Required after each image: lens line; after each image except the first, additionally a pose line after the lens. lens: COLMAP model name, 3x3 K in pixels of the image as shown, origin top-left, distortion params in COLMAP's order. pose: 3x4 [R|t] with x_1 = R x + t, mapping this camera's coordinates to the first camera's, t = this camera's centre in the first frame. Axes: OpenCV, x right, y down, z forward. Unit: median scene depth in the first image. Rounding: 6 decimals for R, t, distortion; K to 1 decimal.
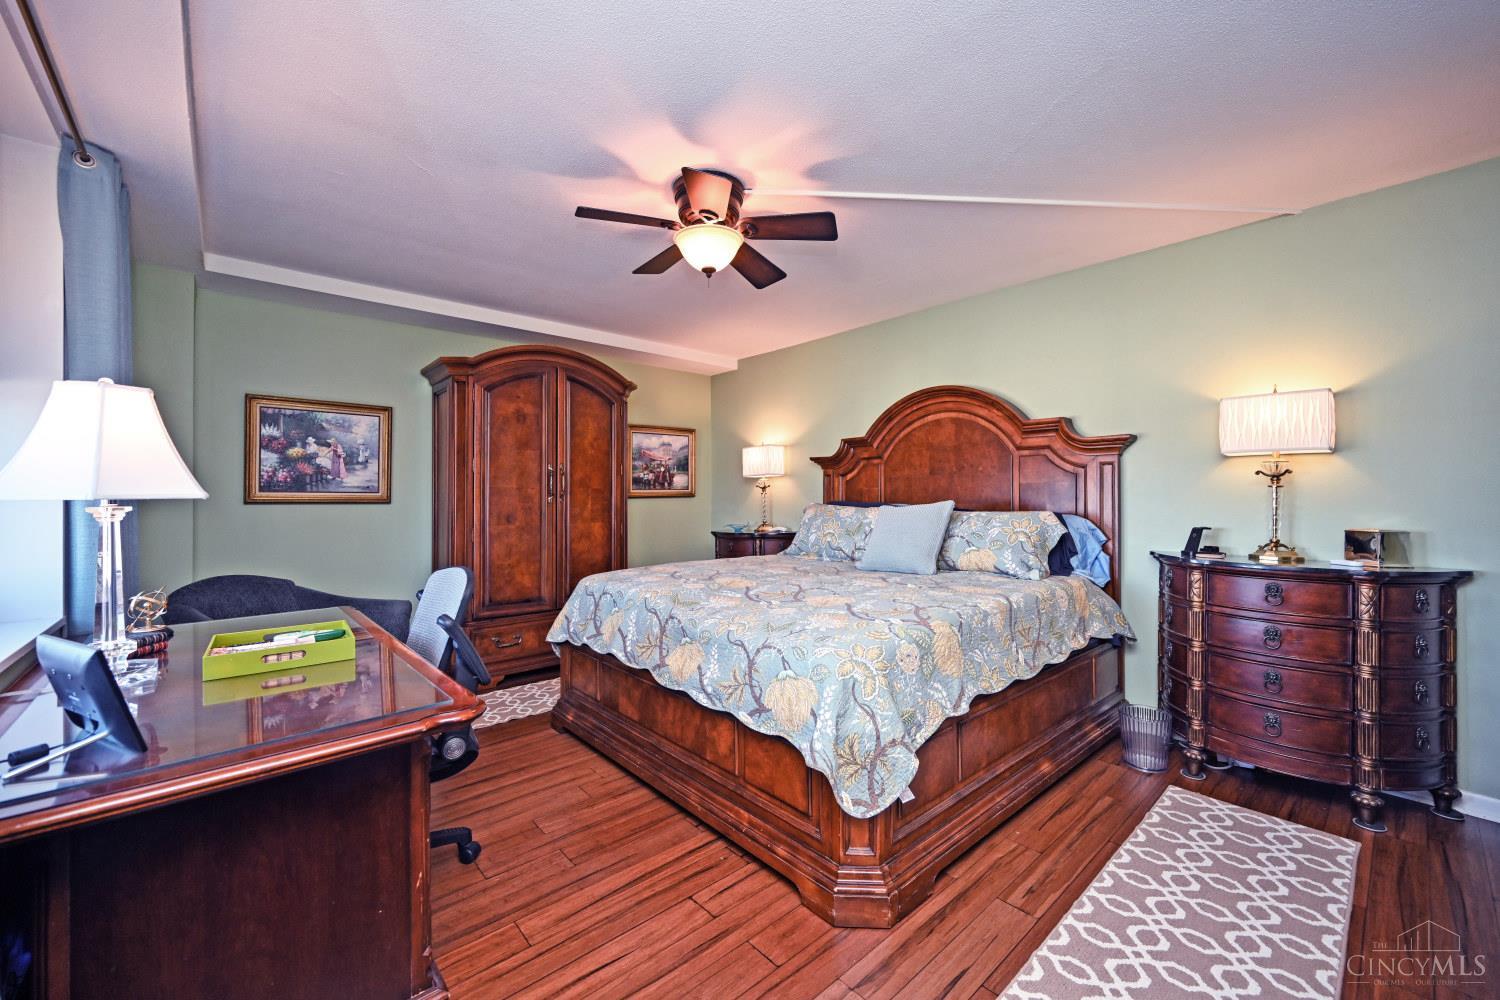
lens RADIAL K [[588.2, 0, 751.6], [0, 588.2, 495.5], [0, 0, 1]] dist [-0.000724, 0.000372]
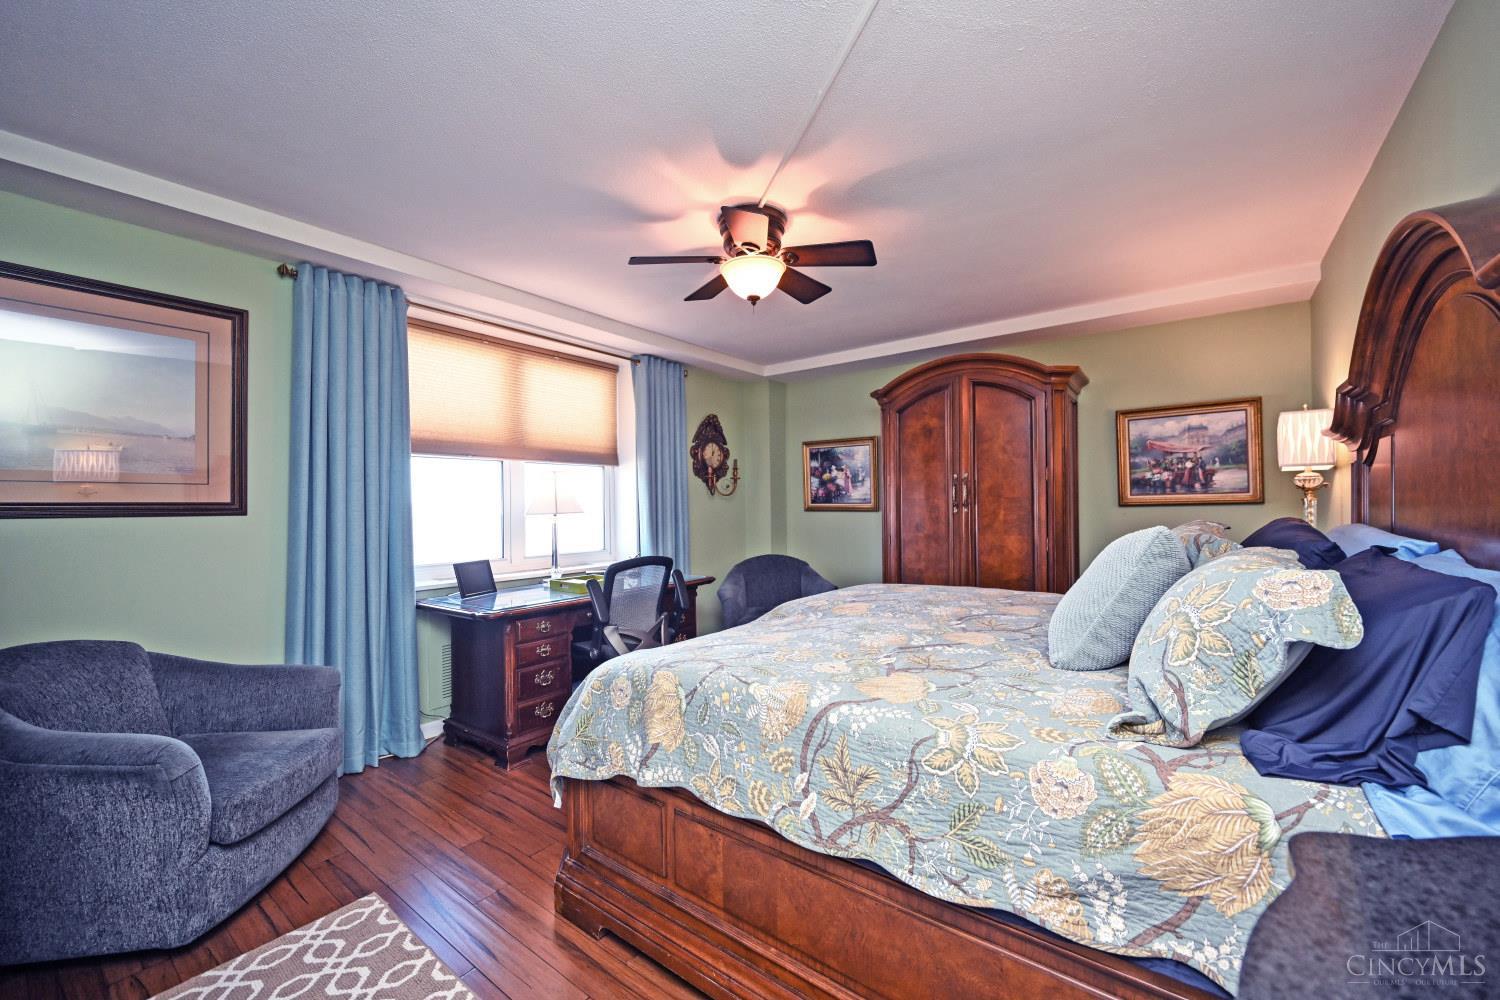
lens RADIAL K [[588.2, 0, 751.6], [0, 588.2, 495.5], [0, 0, 1]] dist [-0.000724, 0.000372]
pose [[0.190260, -0.013158, -0.981646, 0.574539], [0.016143, 0.999817, -0.010273, -0.012332], [0.981601, -0.013892, 0.190438, 0.474825]]
